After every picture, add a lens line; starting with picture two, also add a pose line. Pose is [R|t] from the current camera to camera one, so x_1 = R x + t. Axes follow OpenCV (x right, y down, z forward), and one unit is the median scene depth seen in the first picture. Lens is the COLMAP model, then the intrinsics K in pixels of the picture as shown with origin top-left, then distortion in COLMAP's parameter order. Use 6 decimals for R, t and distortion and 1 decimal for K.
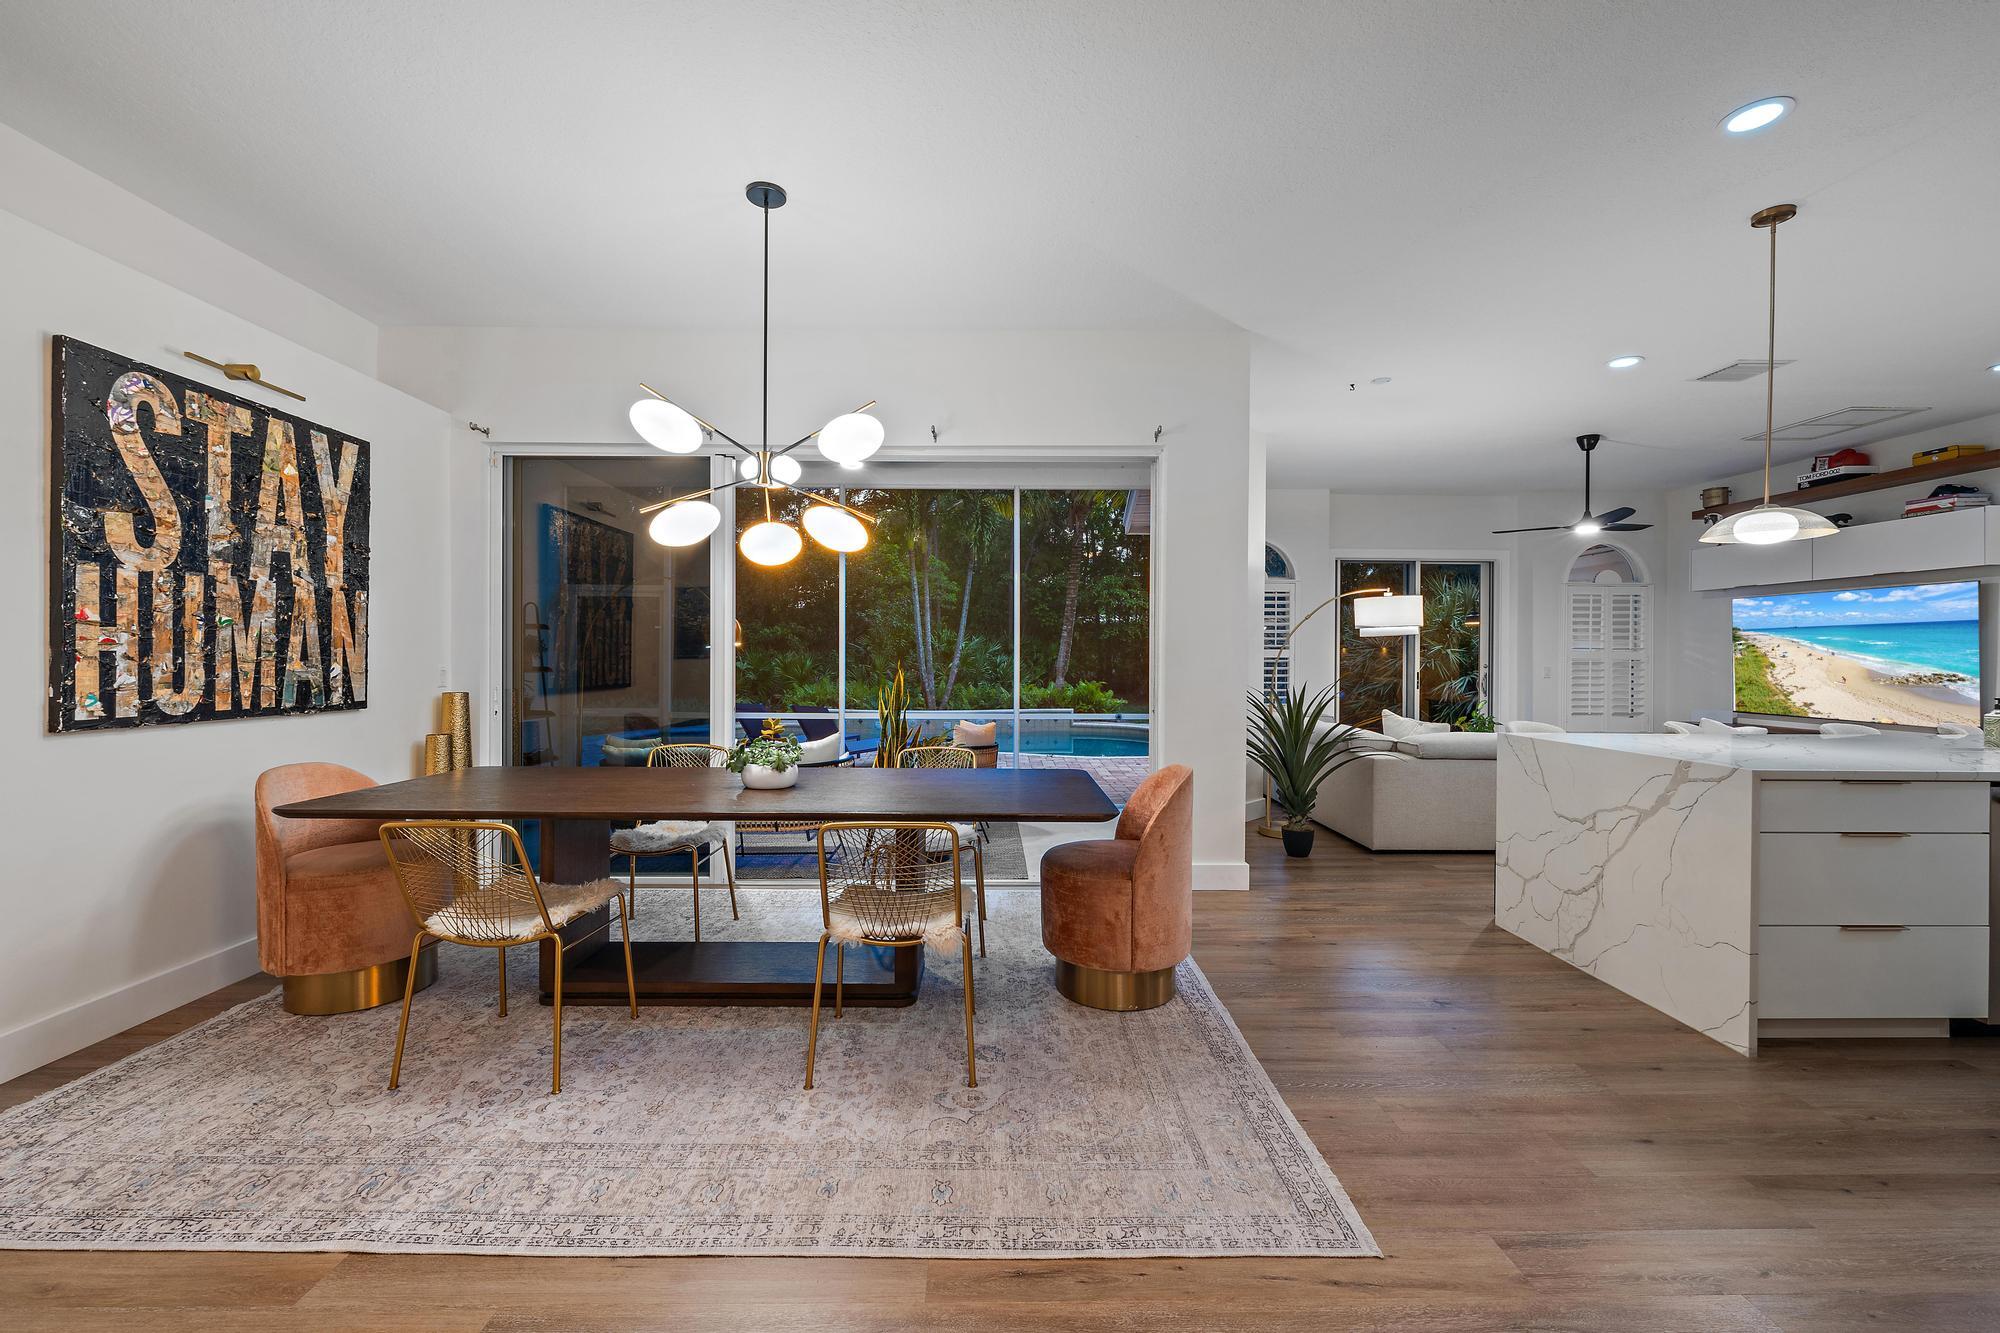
lens RADIAL K [[747.4, 0, 1000.0], [0, 747.4, 666.5], [0, 0, 1]] dist [0.000362, 0.000034]
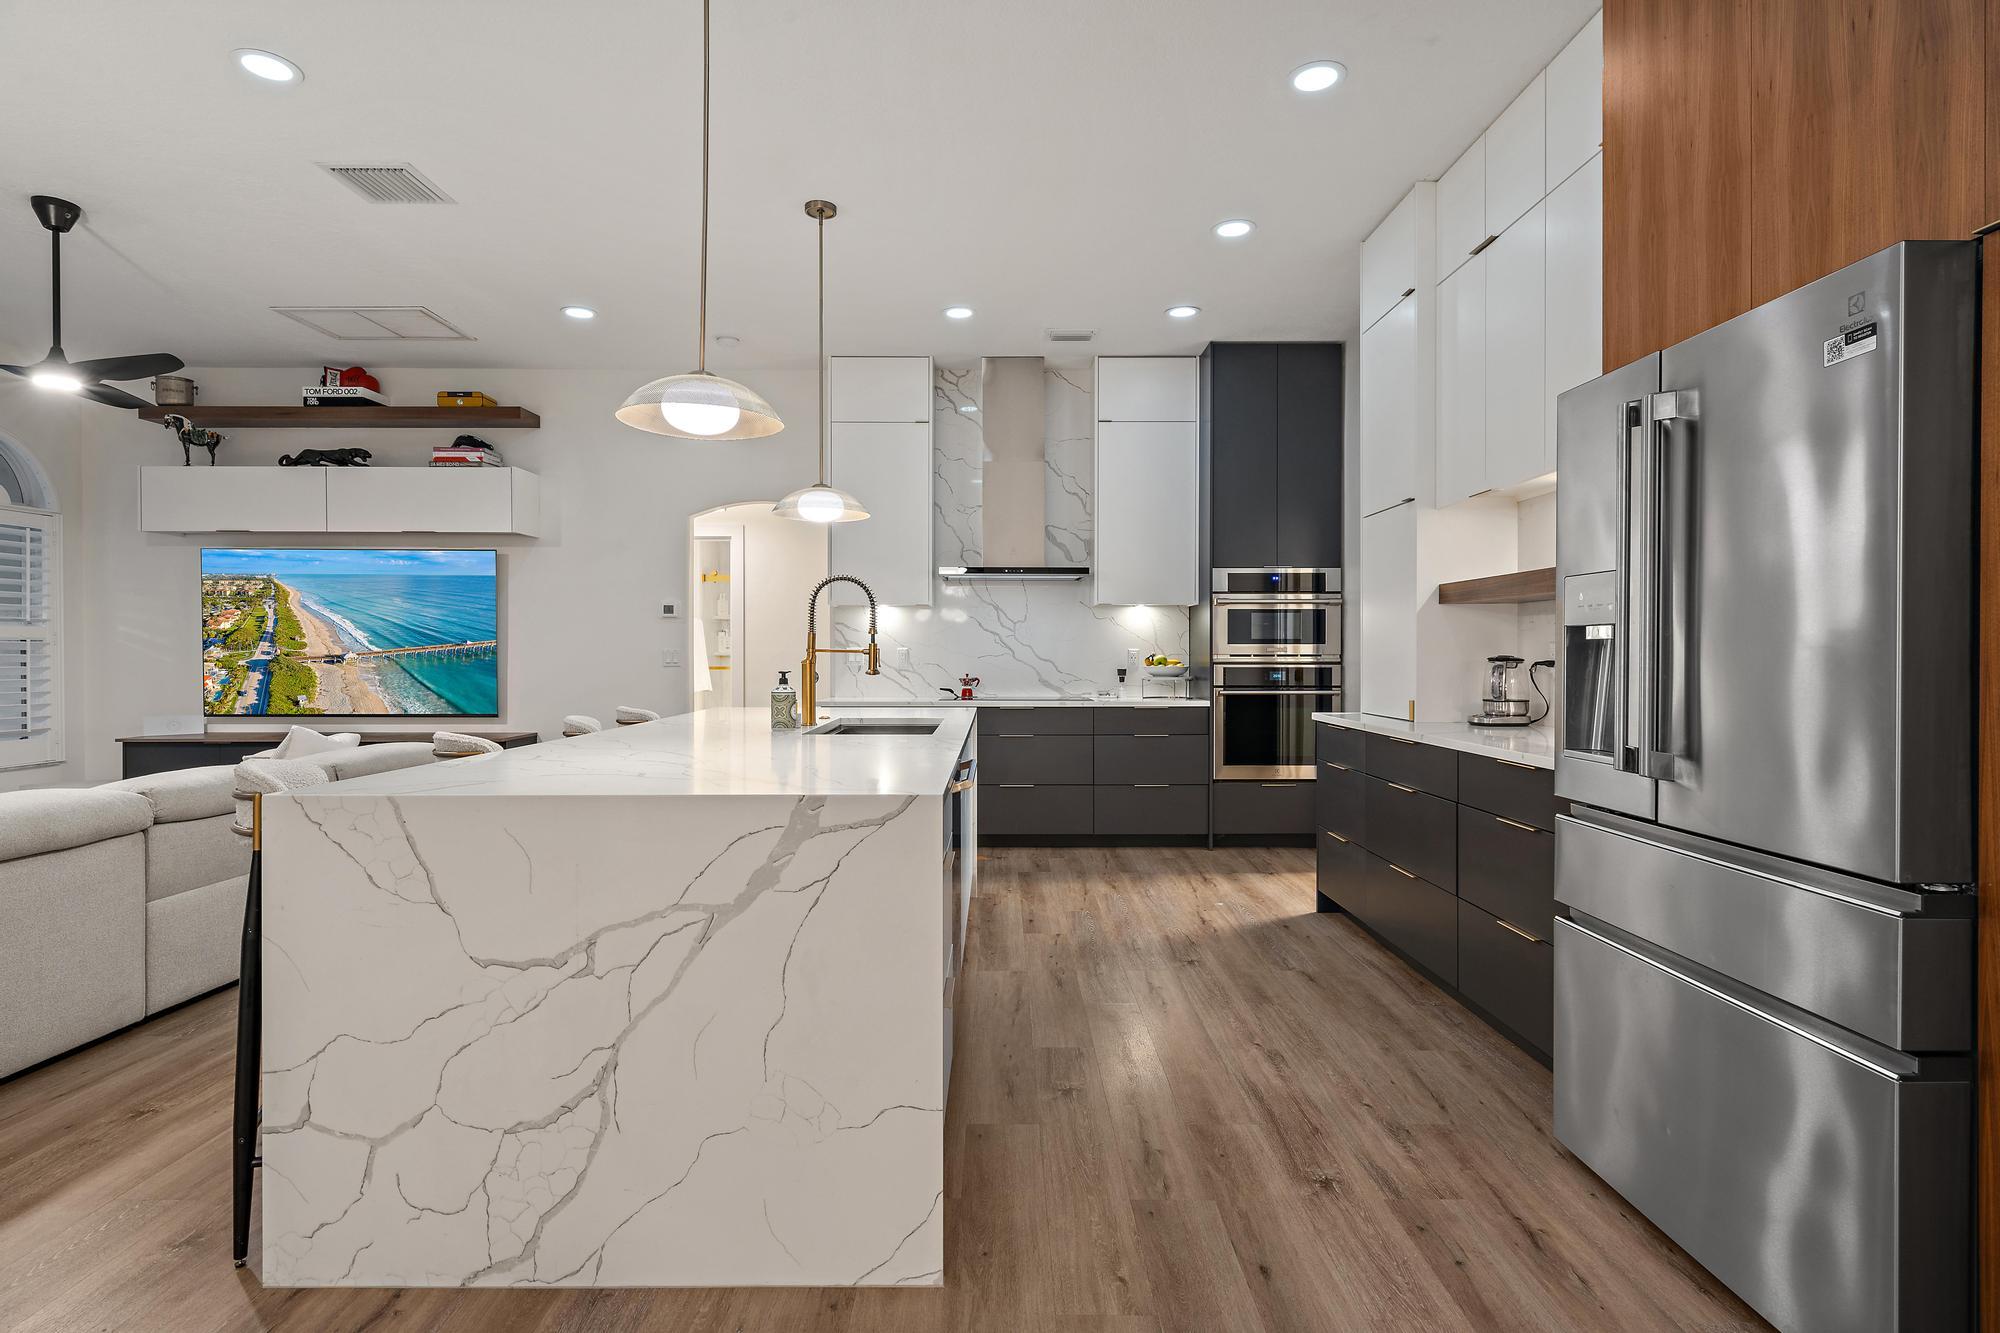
lens RADIAL K [[1023.4, 0, 999.9], [0, 1023.4, 658.5], [0, 0, 1]] dist [-0.001075, -0.000687]
pose [[0.000341, -0.007621, 0.999971, 0.134400], [0.009635, 0.999925, 0.007617, 0.017139], [-0.999954, 0.009632, 0.000414, 0.622811]]
